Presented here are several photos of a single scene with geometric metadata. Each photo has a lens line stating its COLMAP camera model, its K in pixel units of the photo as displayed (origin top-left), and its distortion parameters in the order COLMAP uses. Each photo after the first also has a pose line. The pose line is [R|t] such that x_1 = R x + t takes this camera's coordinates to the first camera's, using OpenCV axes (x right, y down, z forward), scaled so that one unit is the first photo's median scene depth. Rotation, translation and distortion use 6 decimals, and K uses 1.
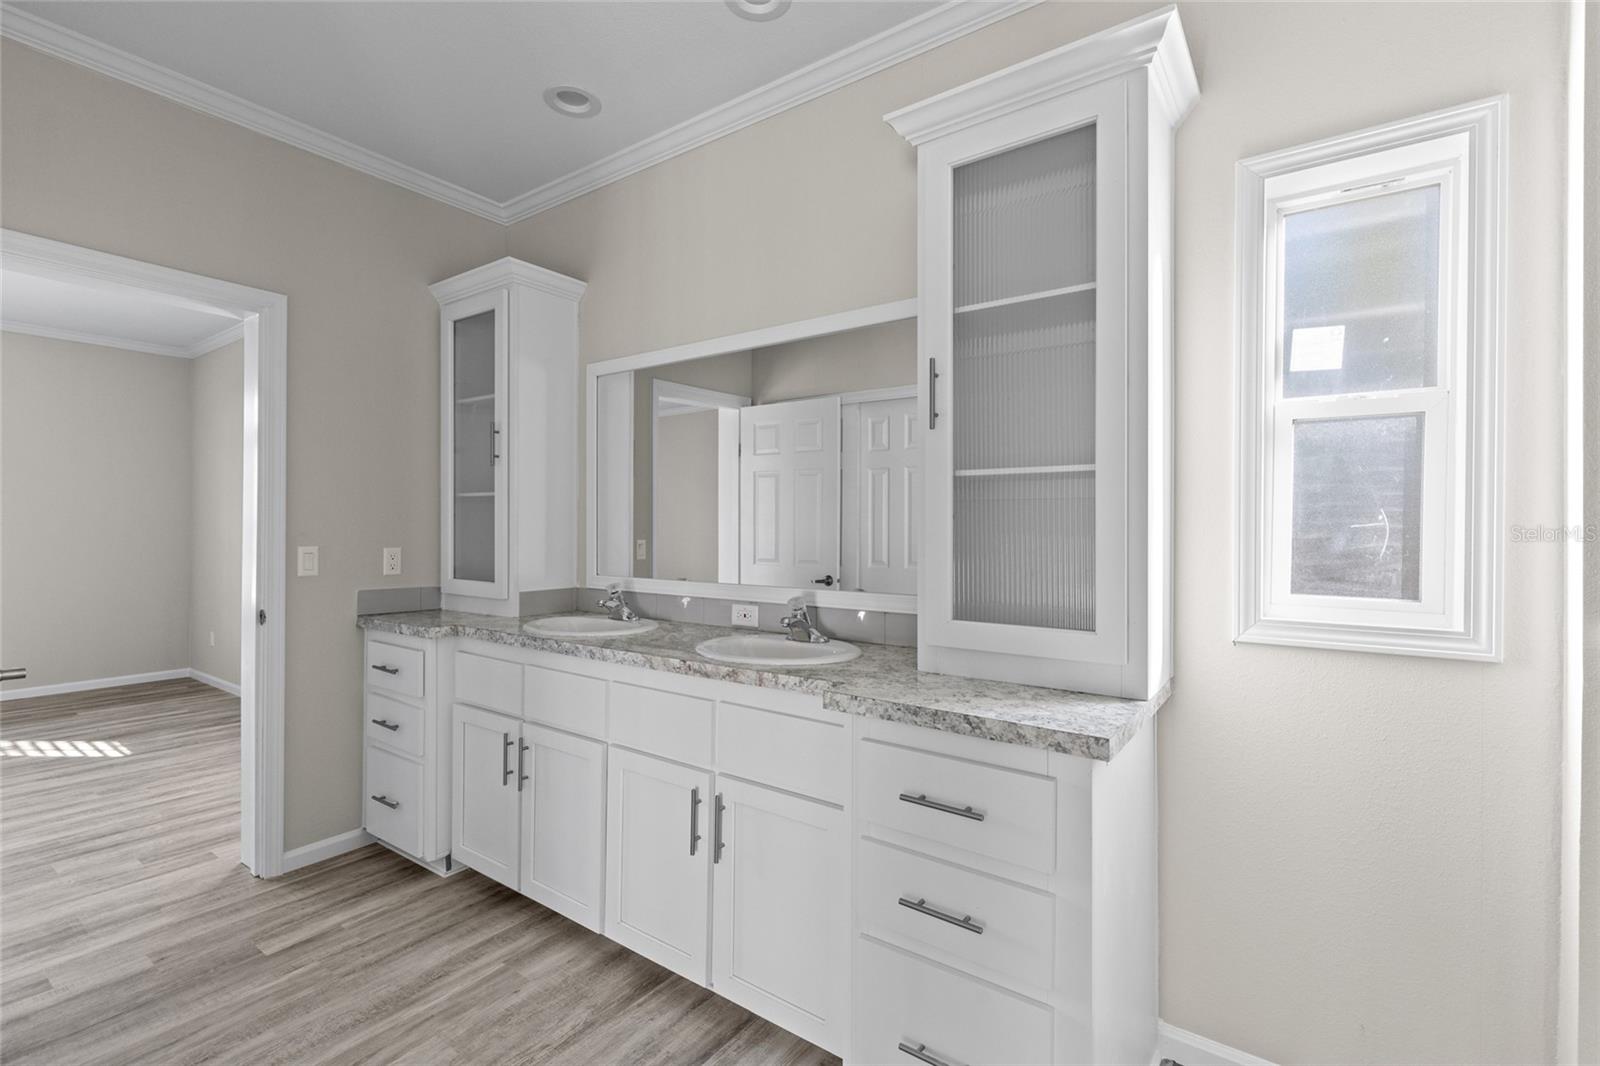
lens RADIAL K [[719.8, 0, 800.0], [0, 719.8, 511.5], [0, 0, 1]] dist [0.007286, -0.002339]
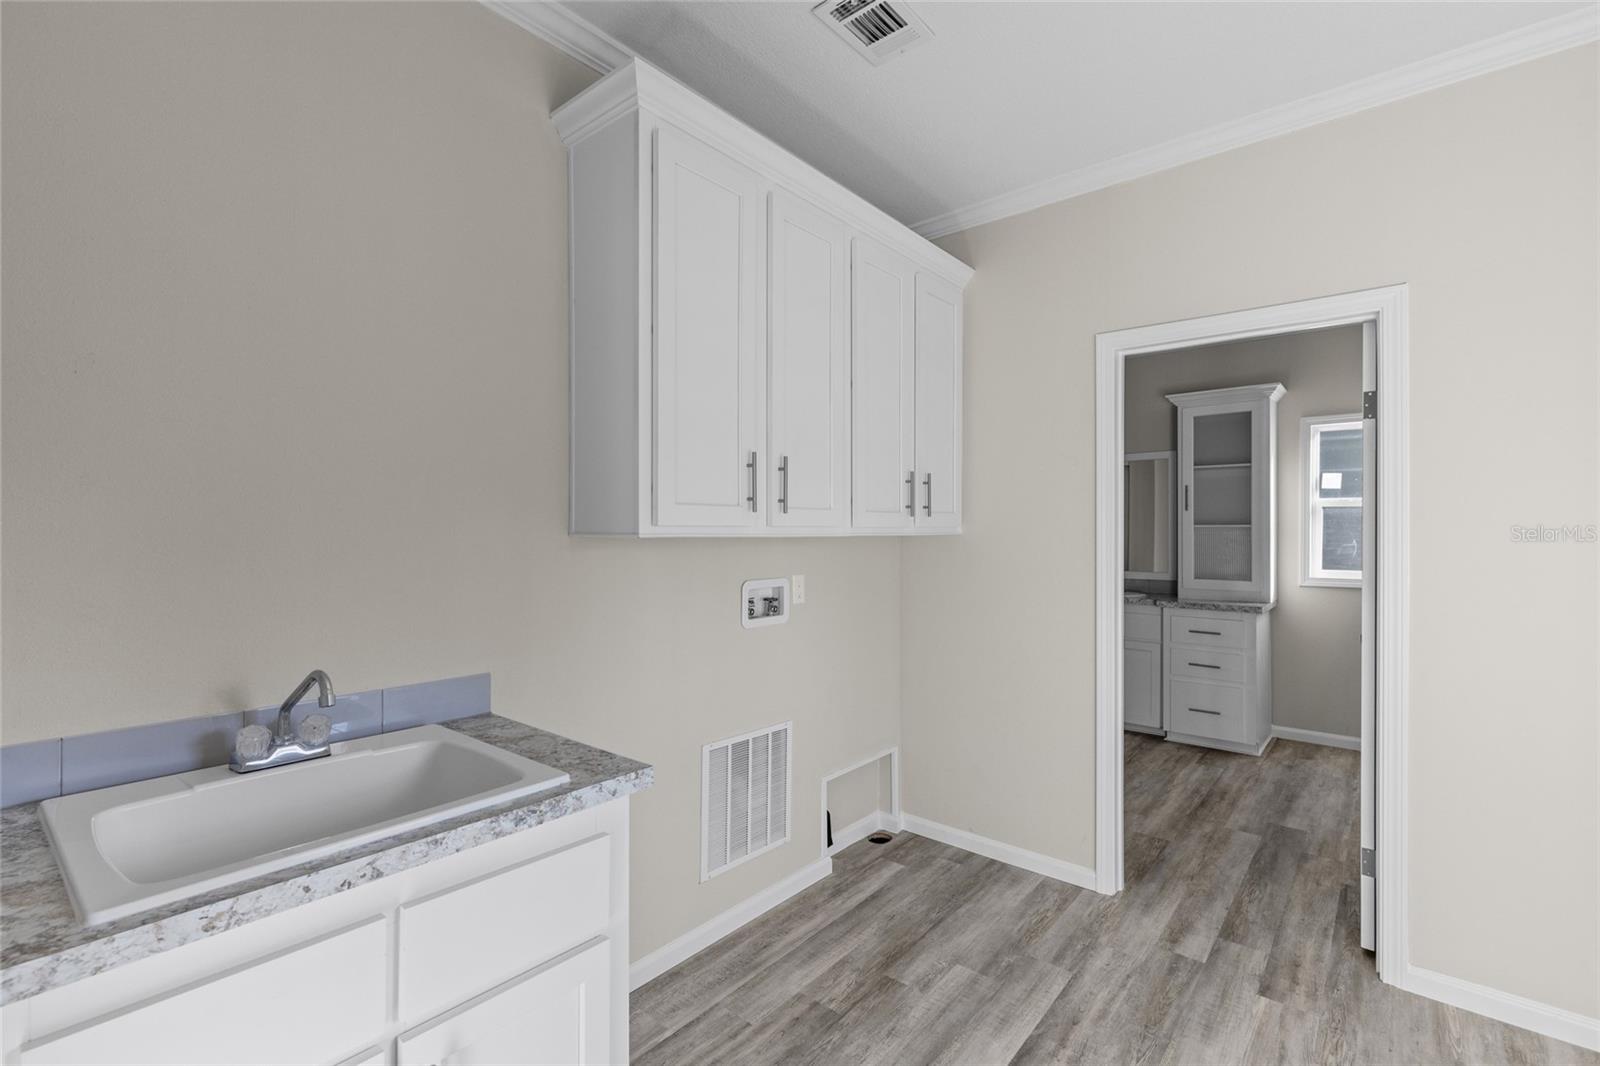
lens RADIAL K [[719.8, 0, 804.2], [0, 719.8, 530.4], [0, 0, 1]] dist [0.007286, -0.002339]
pose [[0.997720, -0.006638, -0.067159, -1.121505], [0.007660, 0.999859, 0.014971, -0.094067], [0.067050, -0.015452, 0.997630, -1.910562]]
